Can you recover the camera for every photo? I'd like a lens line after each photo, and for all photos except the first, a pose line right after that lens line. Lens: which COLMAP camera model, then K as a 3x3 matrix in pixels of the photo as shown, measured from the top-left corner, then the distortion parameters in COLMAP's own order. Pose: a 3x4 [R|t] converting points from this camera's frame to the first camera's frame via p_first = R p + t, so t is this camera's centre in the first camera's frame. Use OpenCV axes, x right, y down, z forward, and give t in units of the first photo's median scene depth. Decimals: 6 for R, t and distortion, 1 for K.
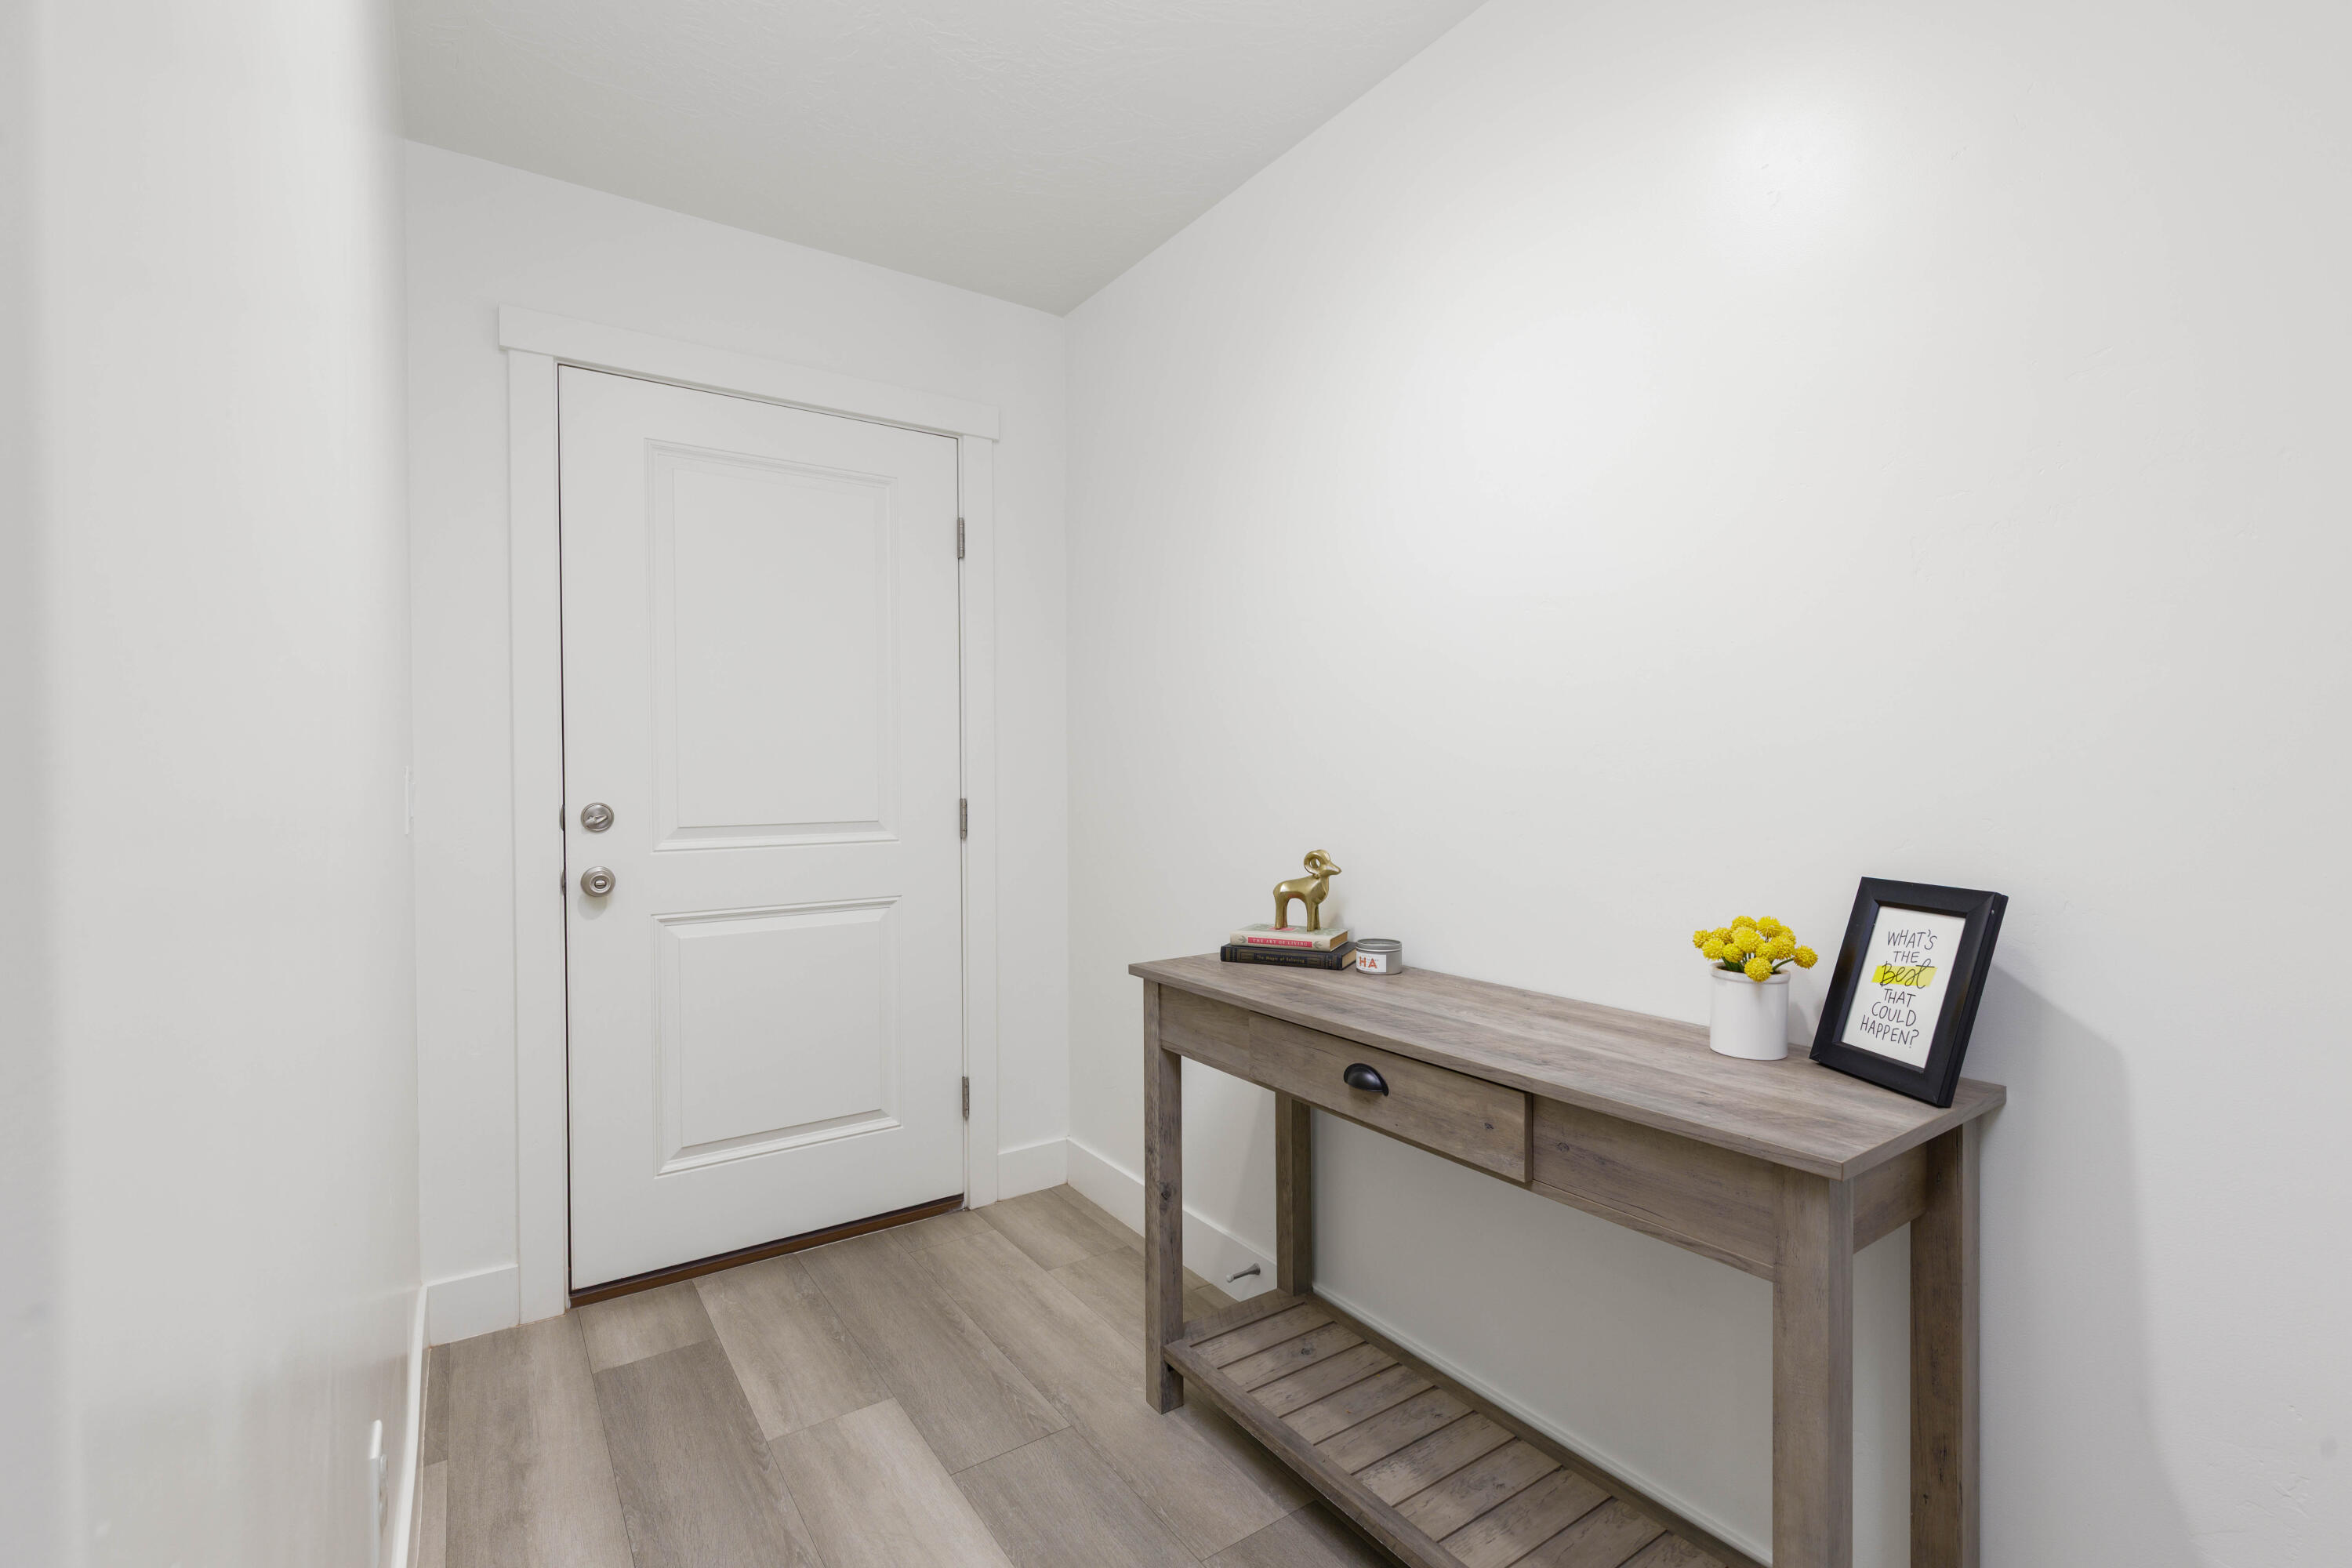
lens RADIAL K [[1045.3, 0, 1173.1], [0, 1045.3, 782.2], [0, 0, 1]] dist [0.004830, -0.002146]
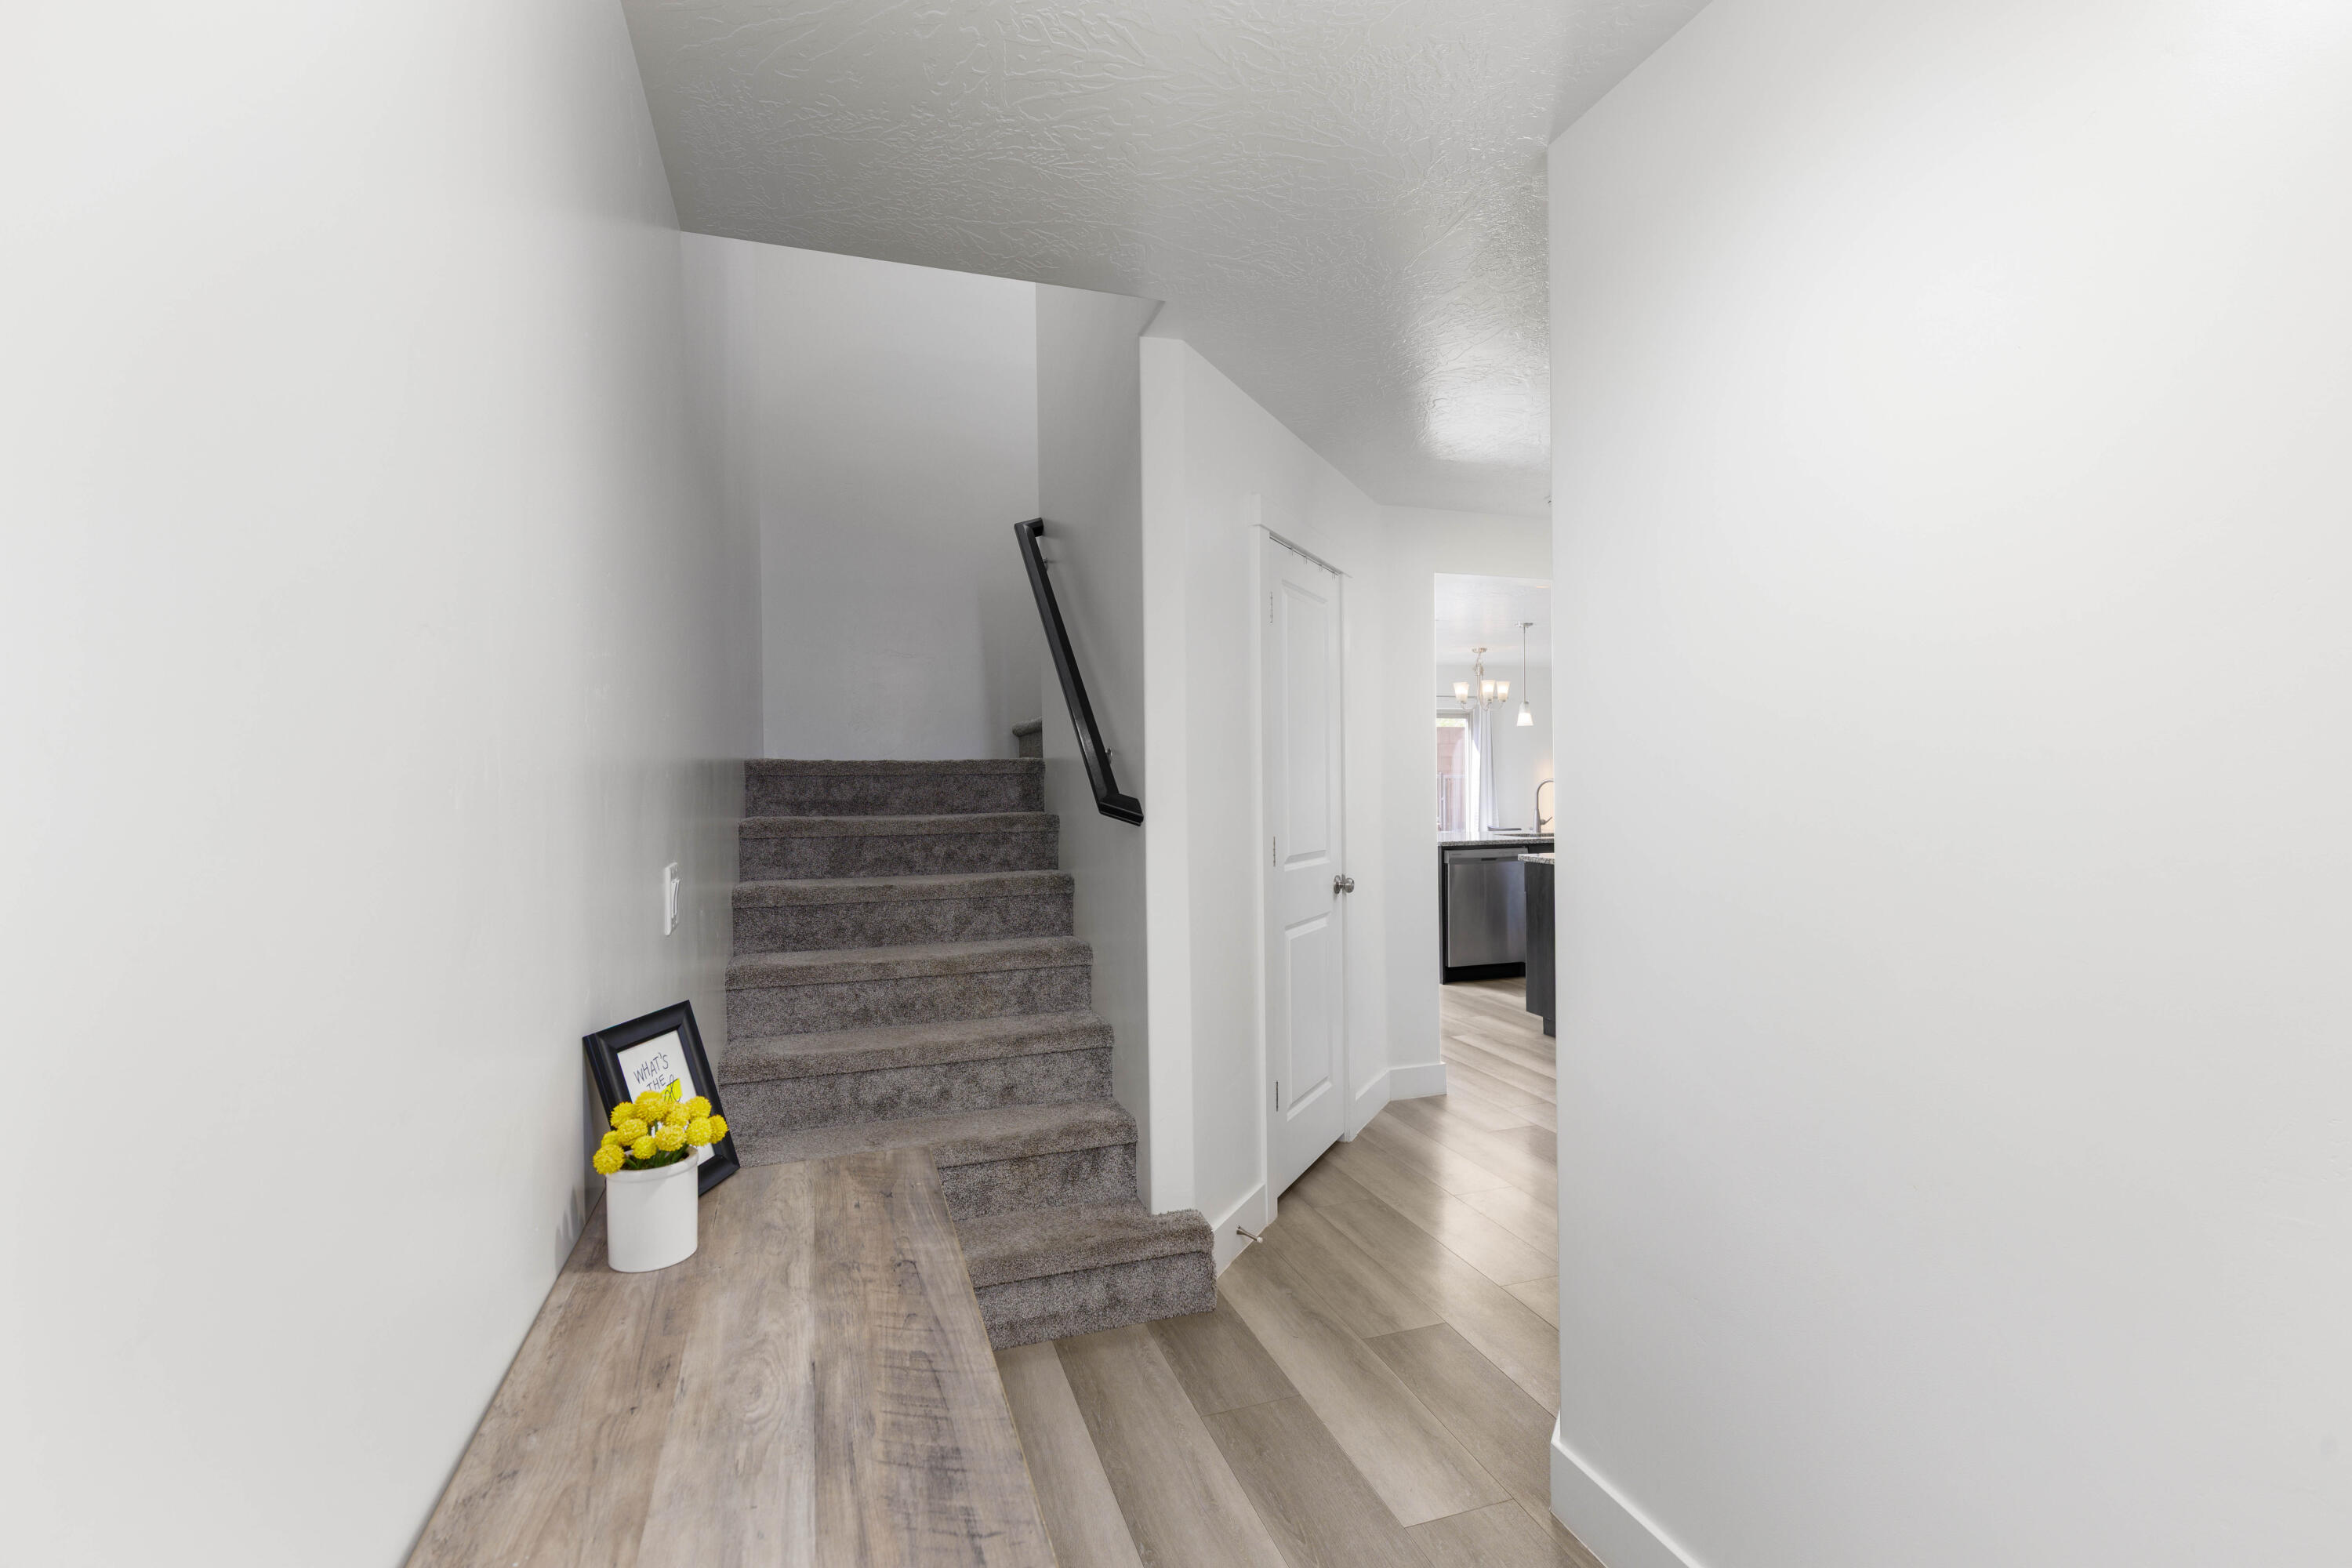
lens RADIAL K [[1045.3, 0, 1179.0], [0, 1045.3, 776.7], [0, 0, 1]] dist [0.004830, -0.002146]
pose [[-0.961858, 0.004877, 0.273505, -0.122339], [0.007608, 0.999931, 0.008924, -0.160529], [-0.273443, 0.010665, -0.961829, 1.926430]]
